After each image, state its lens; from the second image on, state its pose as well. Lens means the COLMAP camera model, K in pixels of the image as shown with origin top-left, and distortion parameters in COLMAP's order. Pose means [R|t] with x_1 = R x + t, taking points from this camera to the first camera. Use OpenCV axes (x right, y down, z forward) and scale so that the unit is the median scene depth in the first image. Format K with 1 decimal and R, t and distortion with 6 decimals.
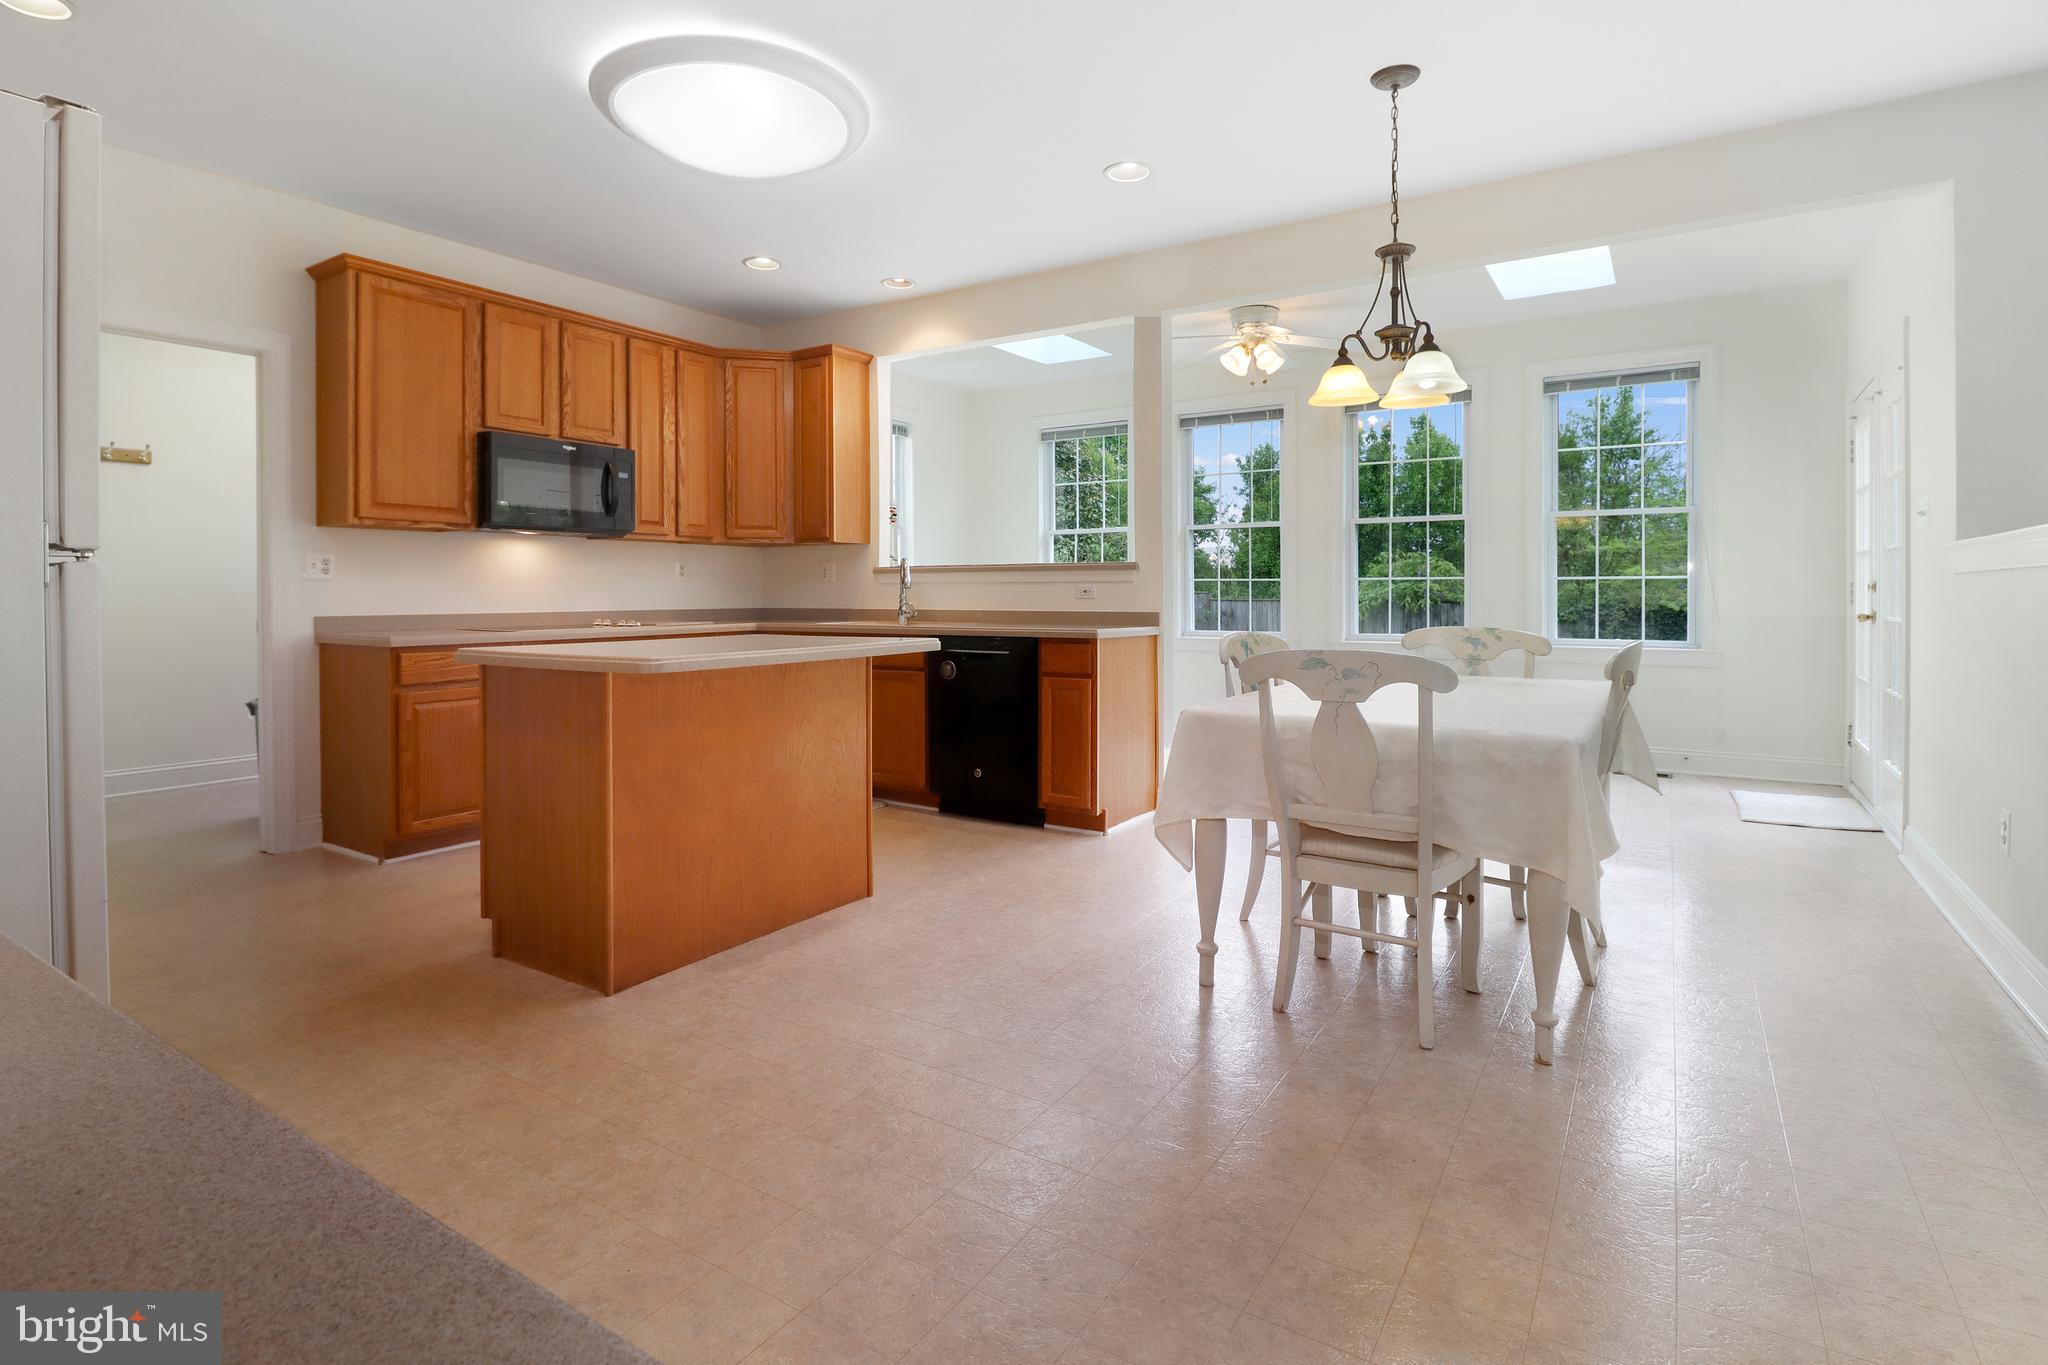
lens RADIAL K [[971.5, 0, 1005.1], [0, 971.5, 637.9], [0, 0, 1]] dist [0.000765, -0.012216]
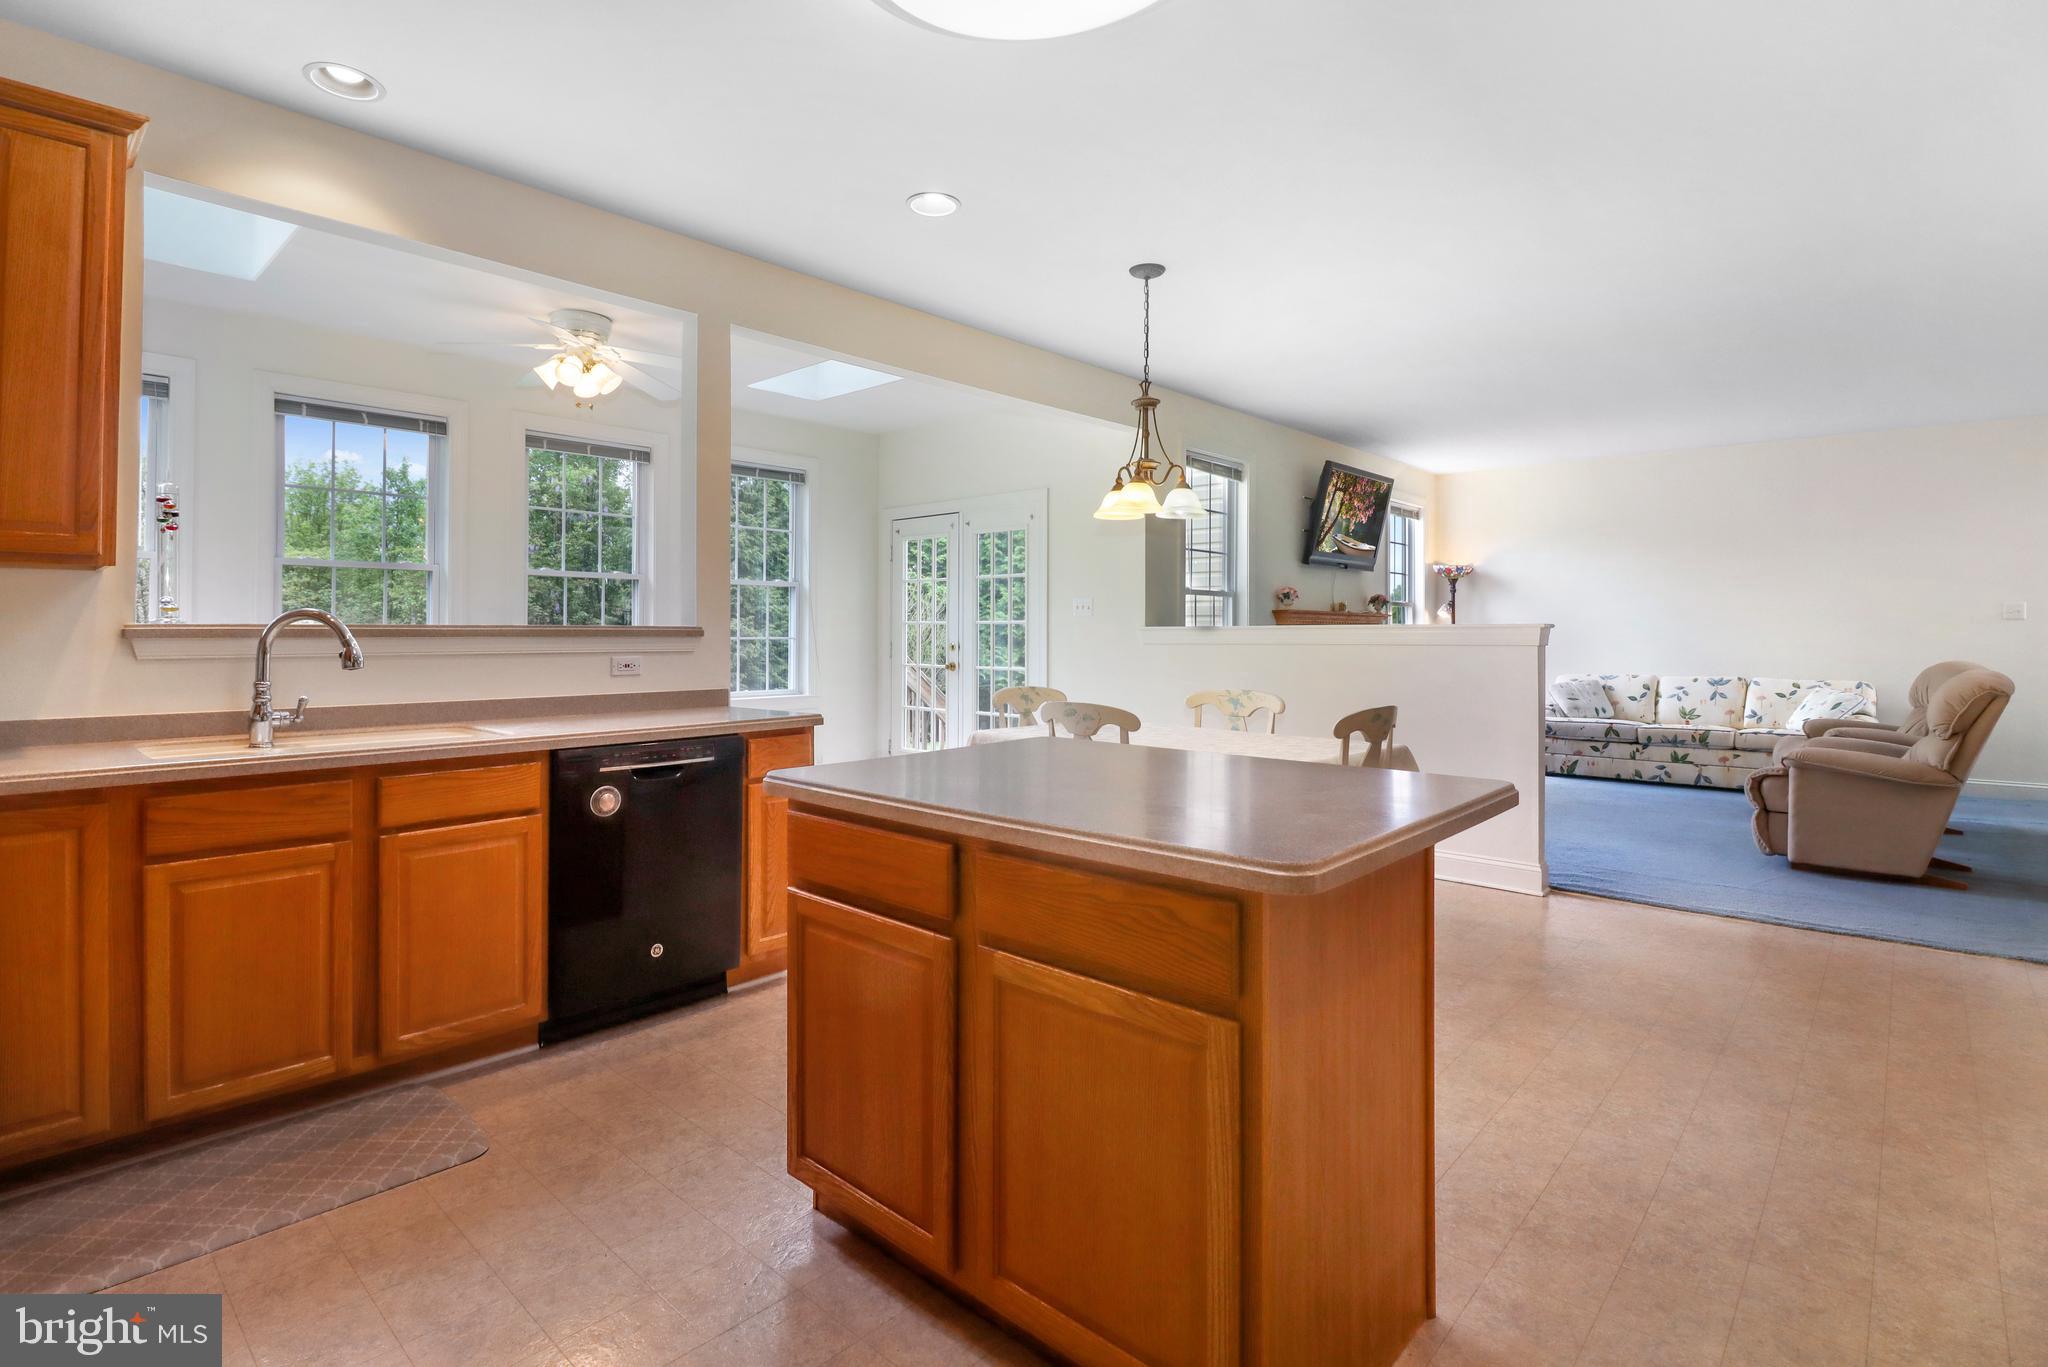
lens RADIAL K [[971.5, 0, 1005.1], [0, 971.5, 638.9], [0, 0, 1]] dist [0.000765, -0.012216]
pose [[0.192016, -0.003832, 0.981384, -0.550700], [0.047335, 0.998865, -0.005361, -0.048601], [-0.980250, 0.047483, 0.191980, 0.566933]]
